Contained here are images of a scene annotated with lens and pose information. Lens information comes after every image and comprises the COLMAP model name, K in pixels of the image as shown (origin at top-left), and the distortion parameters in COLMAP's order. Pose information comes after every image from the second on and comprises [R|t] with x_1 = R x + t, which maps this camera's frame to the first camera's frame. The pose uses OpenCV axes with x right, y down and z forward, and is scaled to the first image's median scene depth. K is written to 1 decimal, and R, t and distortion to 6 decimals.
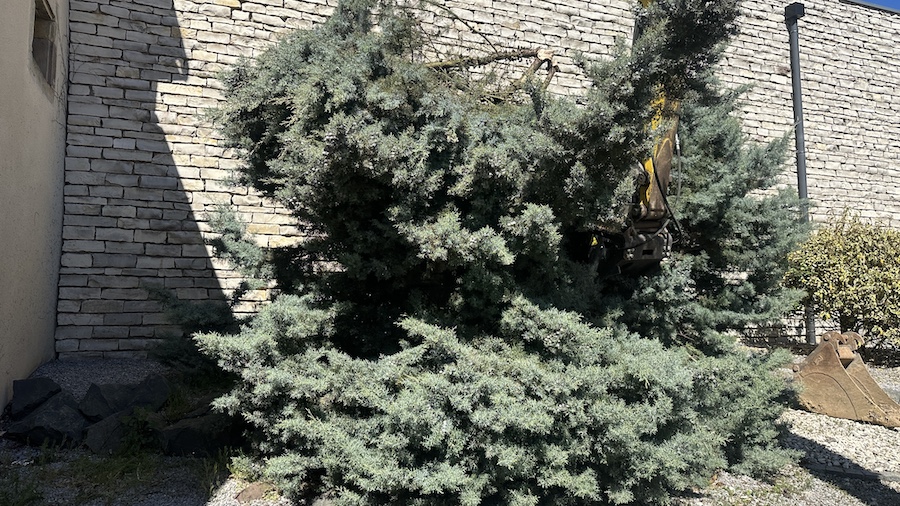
lens RADIAL K [[633.0, 0, 450.0], [0, 633.0, 253.0], [0, 0, 1]] dist [0.012239, 0.003387]
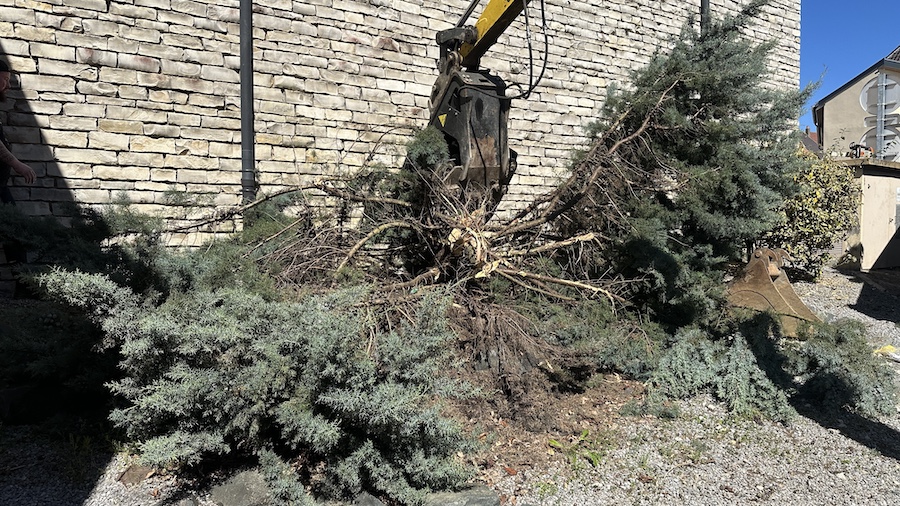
lens RADIAL K [[629.4, 0, 450.0], [0, 629.4, 253.0], [0, 0, 1]] dist [-0.023898, -0.000790]
pose [[0.981217, -0.011908, 0.192541, -0.048727], [-0.011923, 0.992441, 0.122143, 0.018724], [-0.192540, -0.122144, 0.973658, 0.156192]]
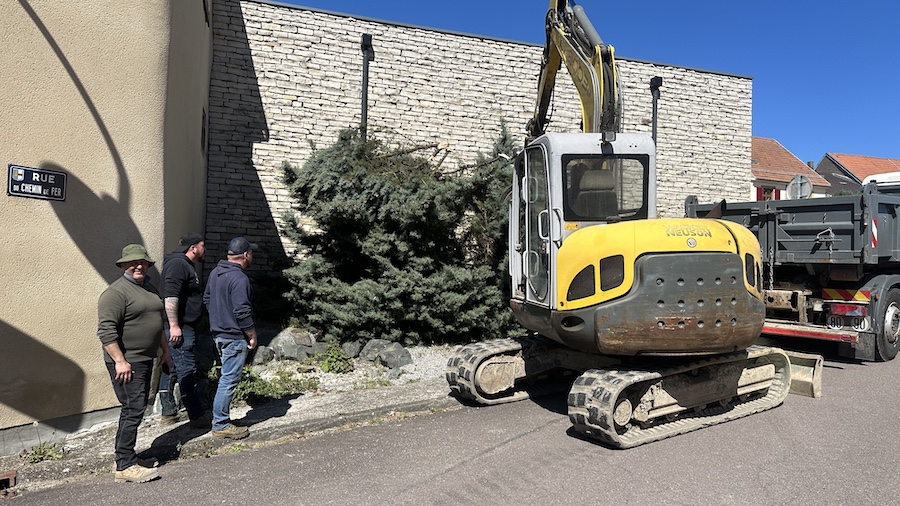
lens RADIAL K [[581.1, 0, 450.0], [0, 581.1, 253.0], [0, 0, 1]] dist [0.093541, 0.000204]
pose [[0.998382, 0.032592, -0.046588, 0.212158], [-0.030472, 0.998499, 0.045505, -0.038106], [0.048001, -0.044011, 0.997877, -0.719673]]
